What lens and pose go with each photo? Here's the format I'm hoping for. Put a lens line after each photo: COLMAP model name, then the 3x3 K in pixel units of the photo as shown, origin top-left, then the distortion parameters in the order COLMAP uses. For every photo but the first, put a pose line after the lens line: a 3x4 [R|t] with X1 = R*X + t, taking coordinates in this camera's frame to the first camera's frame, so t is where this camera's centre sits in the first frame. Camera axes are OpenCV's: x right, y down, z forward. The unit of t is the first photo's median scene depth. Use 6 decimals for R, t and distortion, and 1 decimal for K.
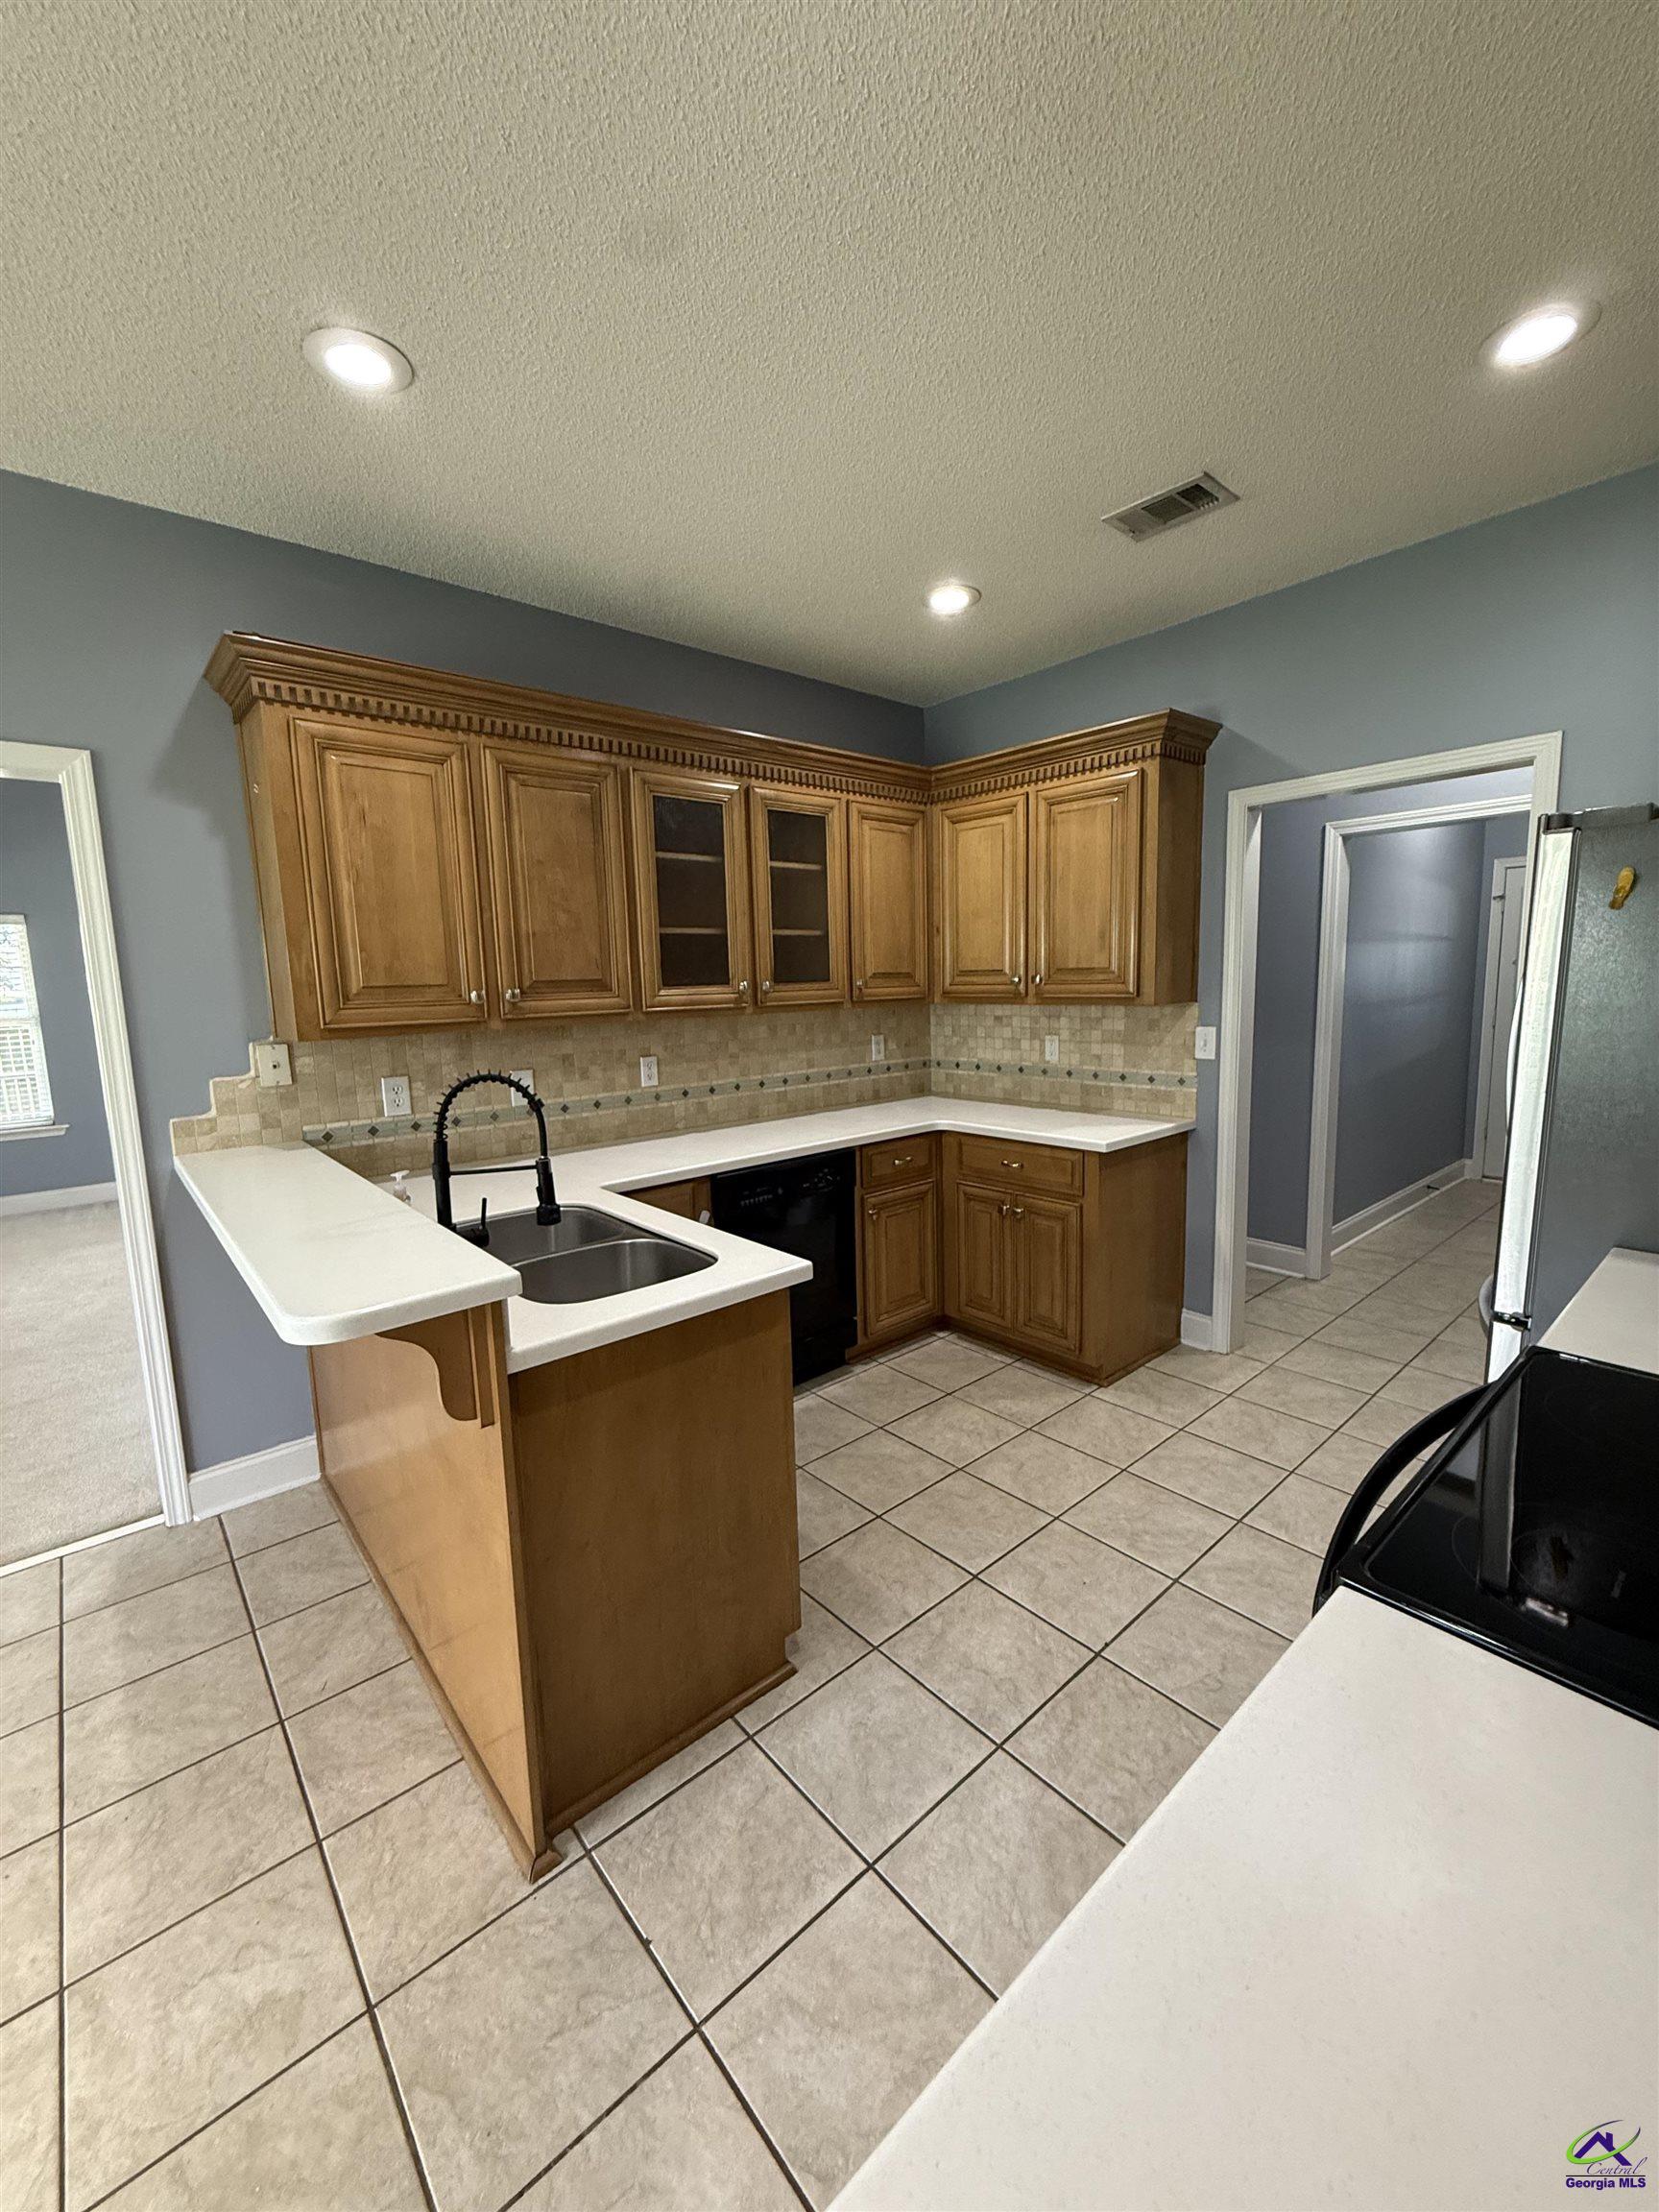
lens RADIAL K [[882.7, 0, 829.9], [0, 882.7, 1096.8], [0, 0, 1]] dist [-0.000445, 0.000669]
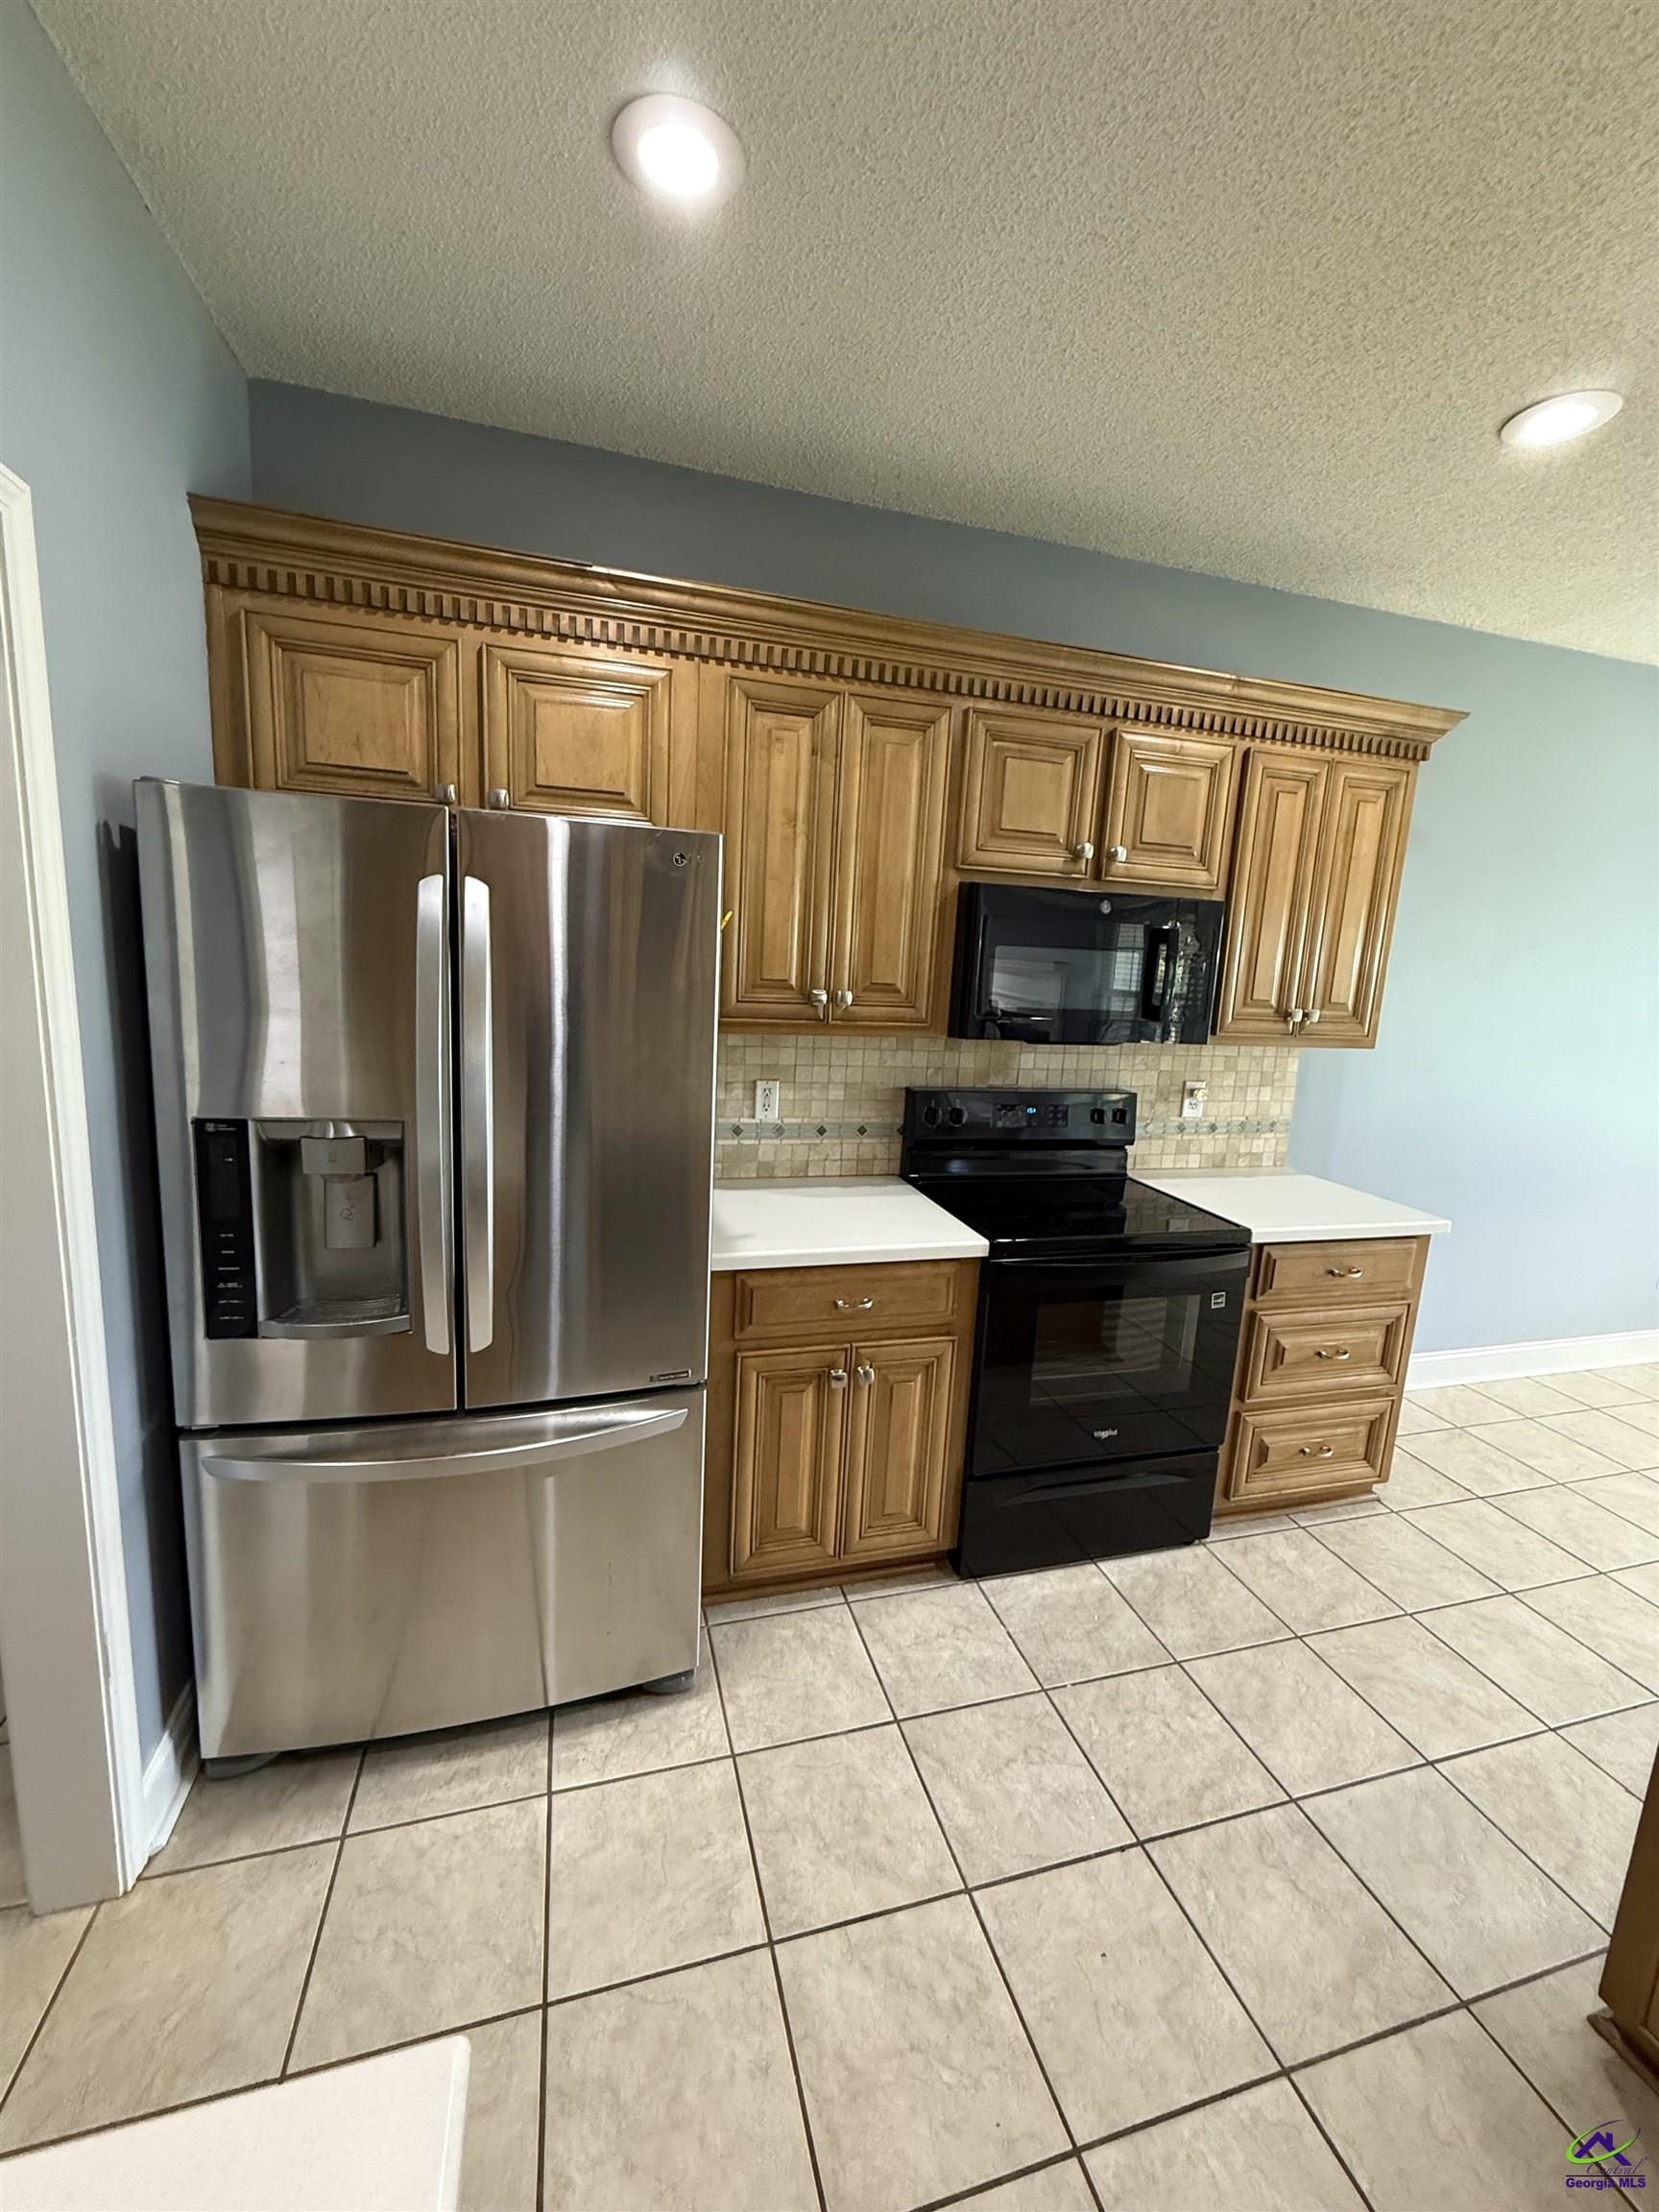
lens RADIAL K [[882.7, 0, 829.9], [0, 882.7, 1096.8], [0, 0, 1]] dist [-0.000445, 0.000669]
pose [[-0.906227, -0.089829, 0.413139, 0.314573], [0.027845, 0.962366, 0.270327, -0.304783], [-0.421874, 0.256481, -0.869621, 1.820121]]
